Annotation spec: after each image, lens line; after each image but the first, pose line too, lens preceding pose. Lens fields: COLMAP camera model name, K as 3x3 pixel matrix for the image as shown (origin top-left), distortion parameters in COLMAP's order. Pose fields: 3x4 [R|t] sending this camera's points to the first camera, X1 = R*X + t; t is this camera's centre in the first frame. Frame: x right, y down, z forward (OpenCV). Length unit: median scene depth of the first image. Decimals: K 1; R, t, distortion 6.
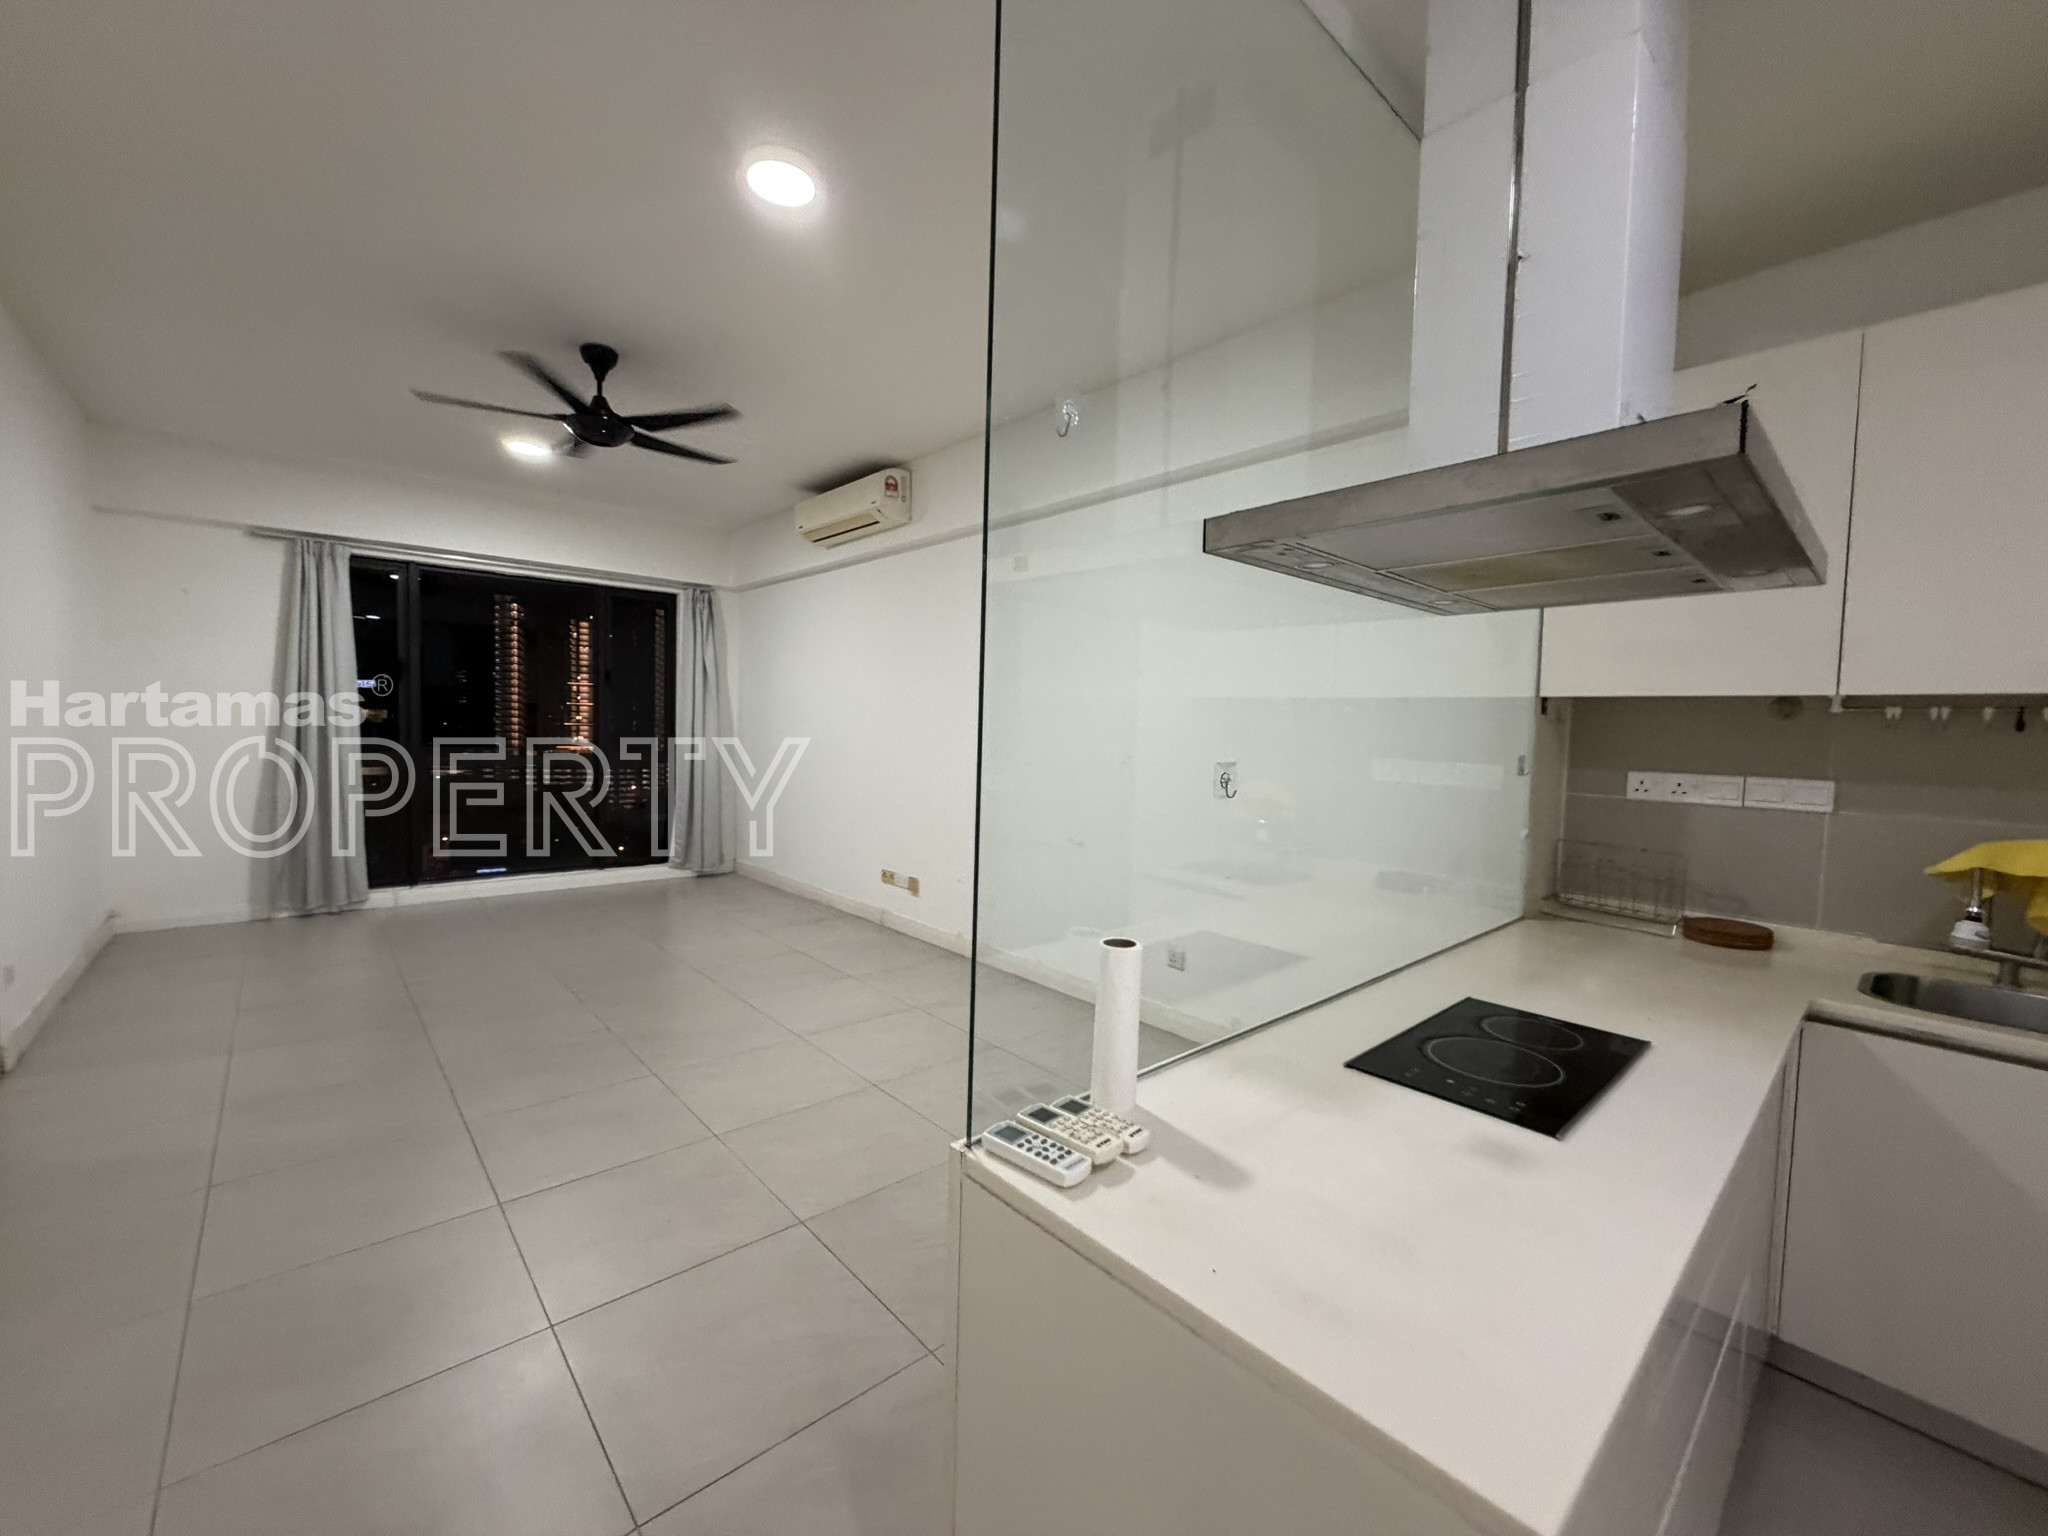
lens RADIAL K [[815.6, 0, 1020.8], [0, 815.6, 760.5], [0, 0, 1]] dist [-0.000464, 0.000554]
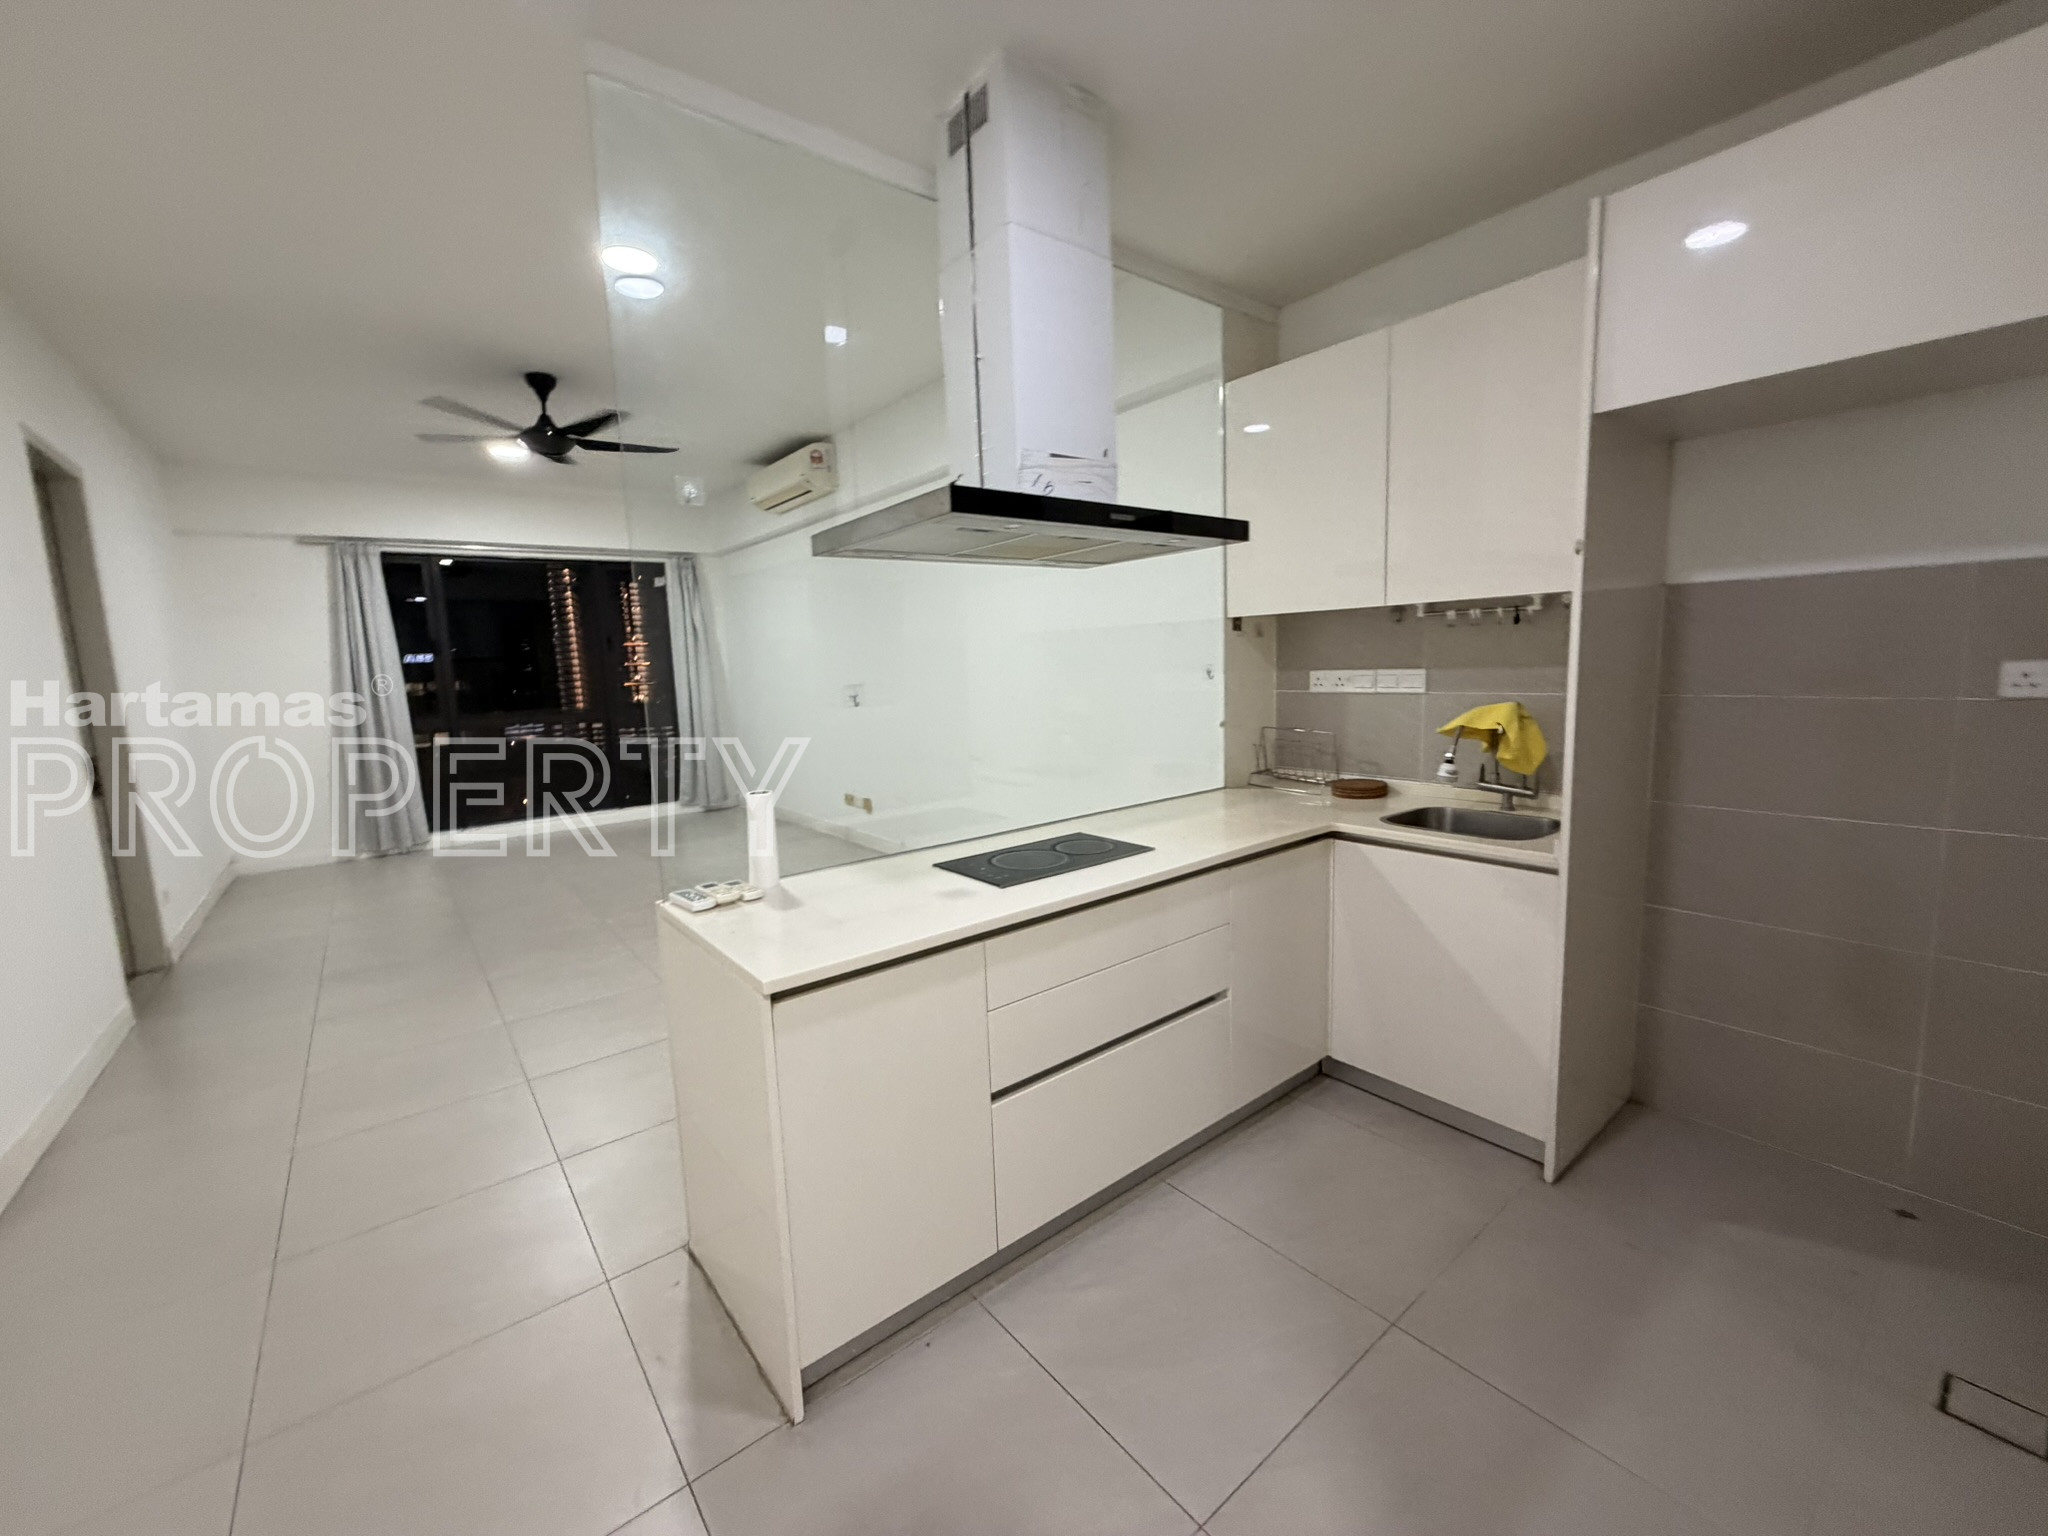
lens RADIAL K [[814.6, 0, 1017.6], [0, 814.6, 759.0], [0, 0, 1]] dist [-0.000683, 0.000083]
pose [[0.996109, -0.057132, -0.067099, 0.187132], [0.062291, 0.995045, 0.077488, 0.012052], [0.062339, -0.081366, 0.994733, -0.162840]]
